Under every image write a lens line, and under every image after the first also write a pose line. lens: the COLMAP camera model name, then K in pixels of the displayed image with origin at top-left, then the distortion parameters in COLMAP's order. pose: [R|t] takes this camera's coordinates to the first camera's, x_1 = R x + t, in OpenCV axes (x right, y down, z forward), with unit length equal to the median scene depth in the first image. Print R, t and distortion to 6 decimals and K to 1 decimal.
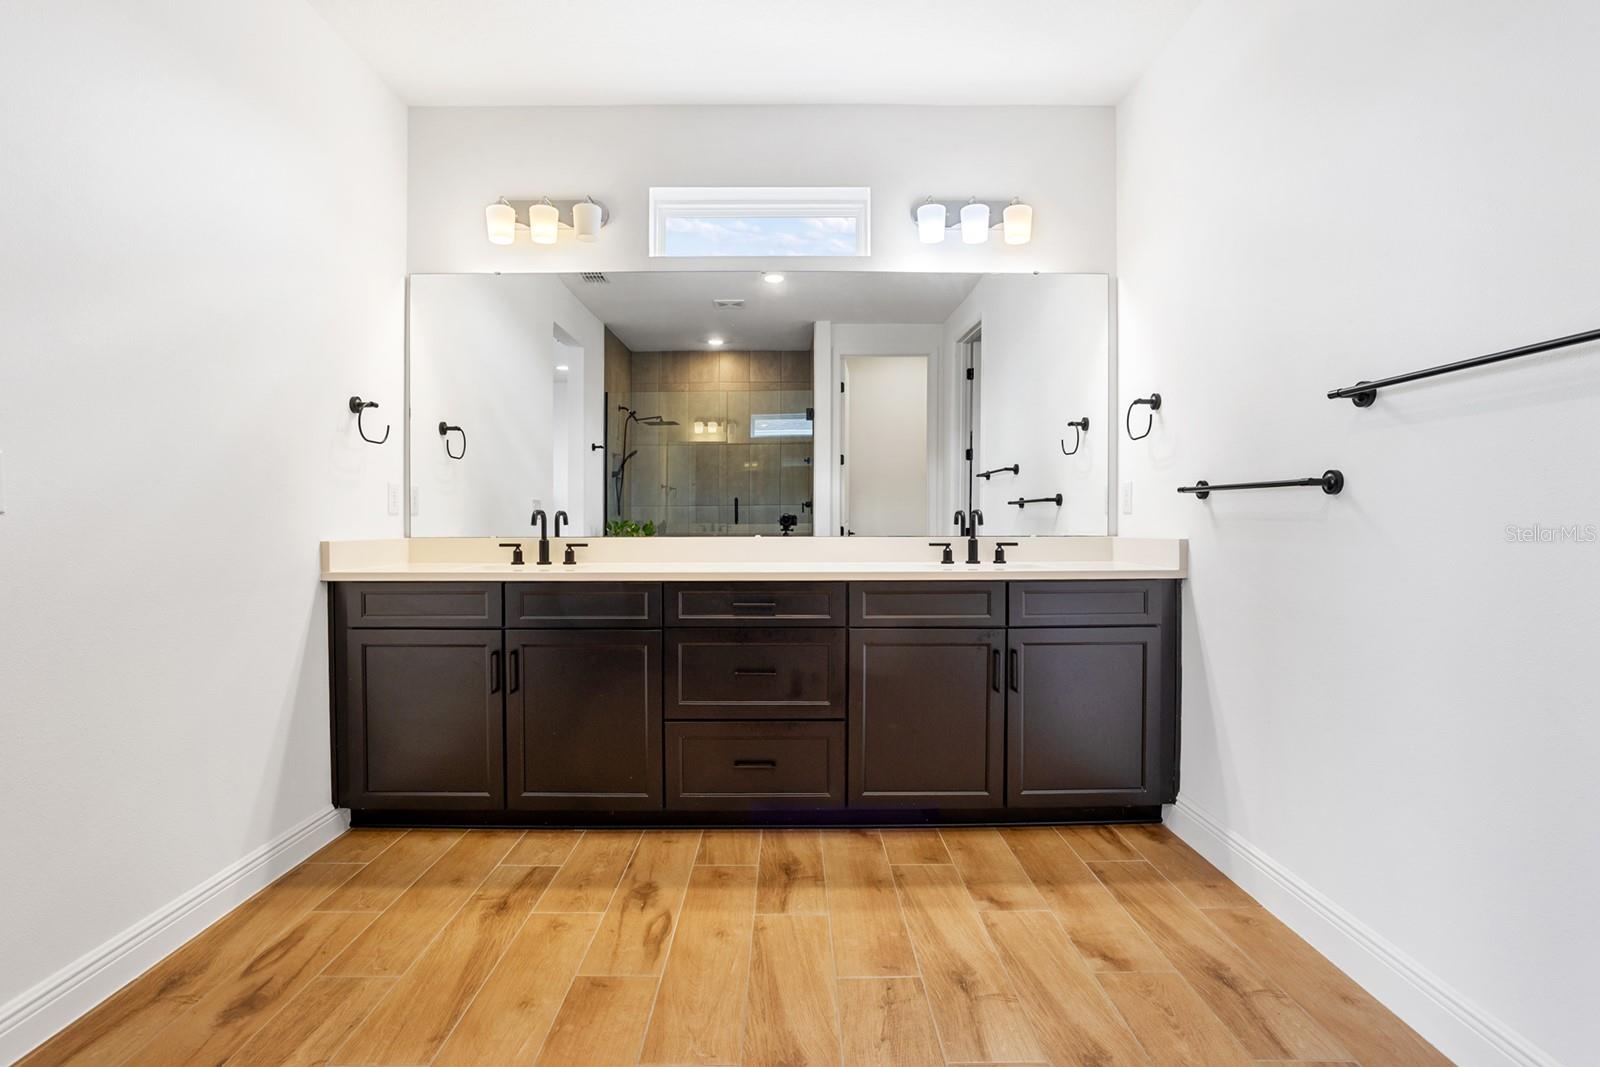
lens RADIAL K [[782.0, 0, 783.7], [0, 782.0, 528.7], [0, 0, 1]] dist [-0.048827, 0.027189]
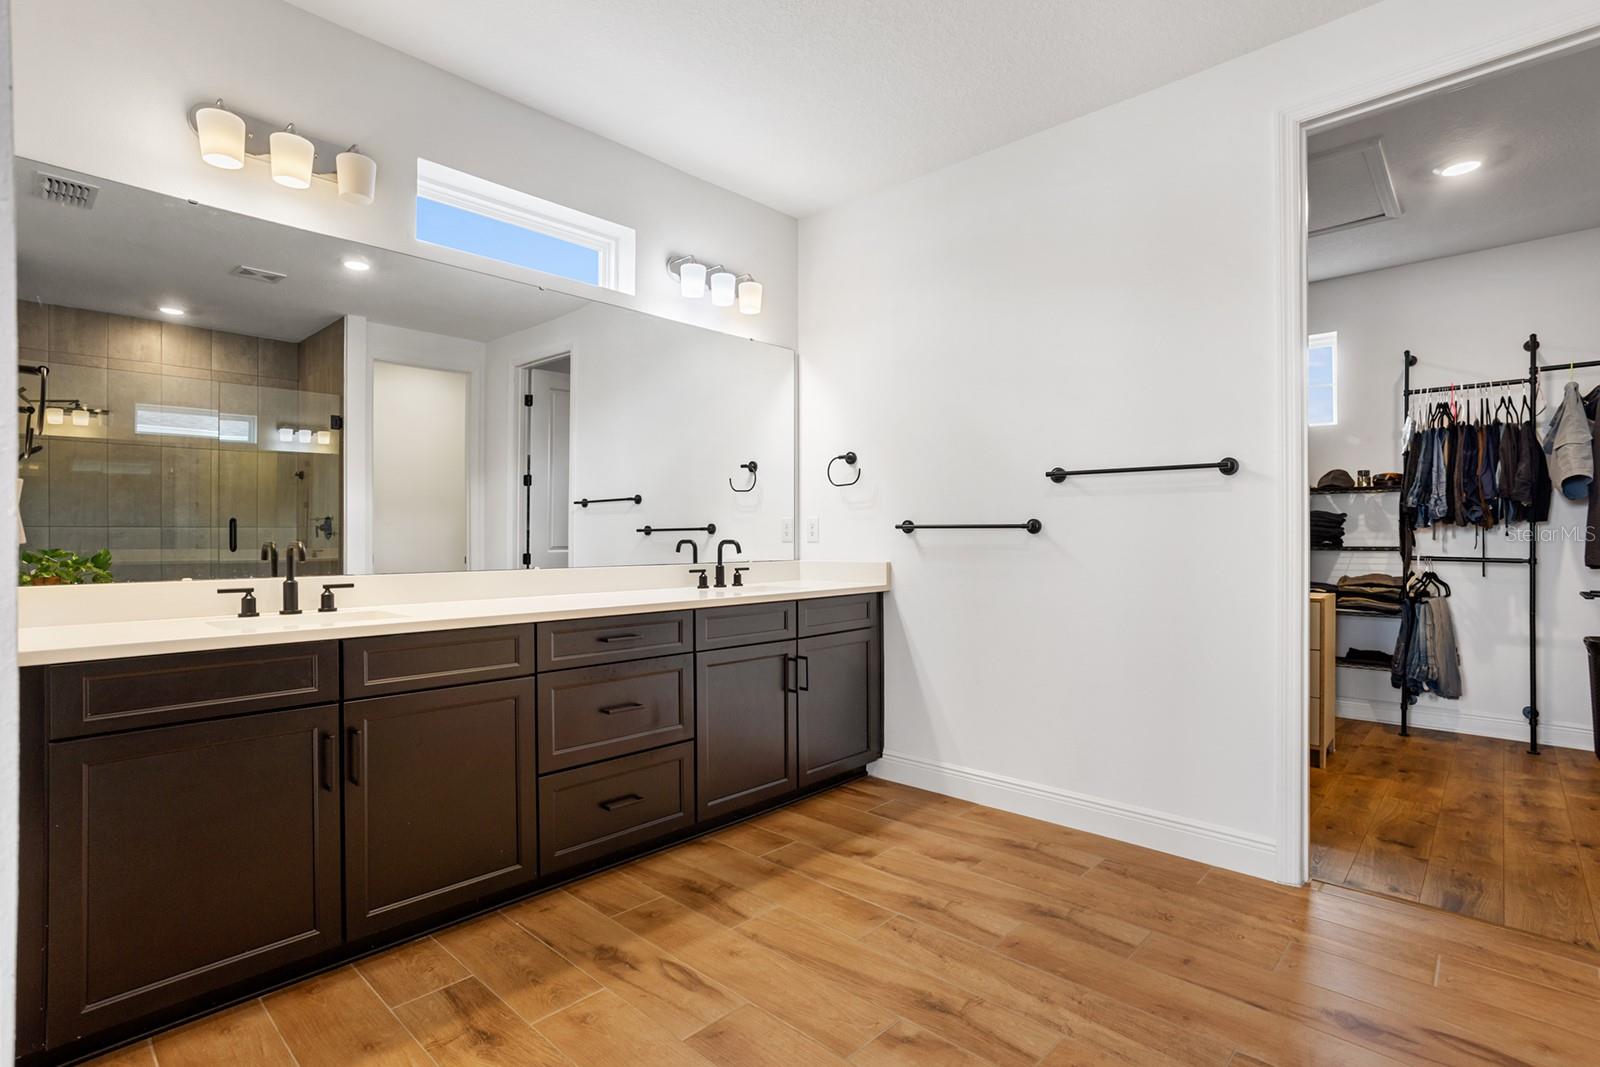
lens RADIAL K [[782.0, 0, 780.1], [0, 782.0, 536.0], [0, 0, 1]] dist [-0.048827, 0.027189]
pose [[0.691033, 0.001396, 0.722822, -0.640292], [0.010113, 0.999882, -0.011600, -0.019686], [-0.722753, 0.015326, 0.690937, 0.184726]]
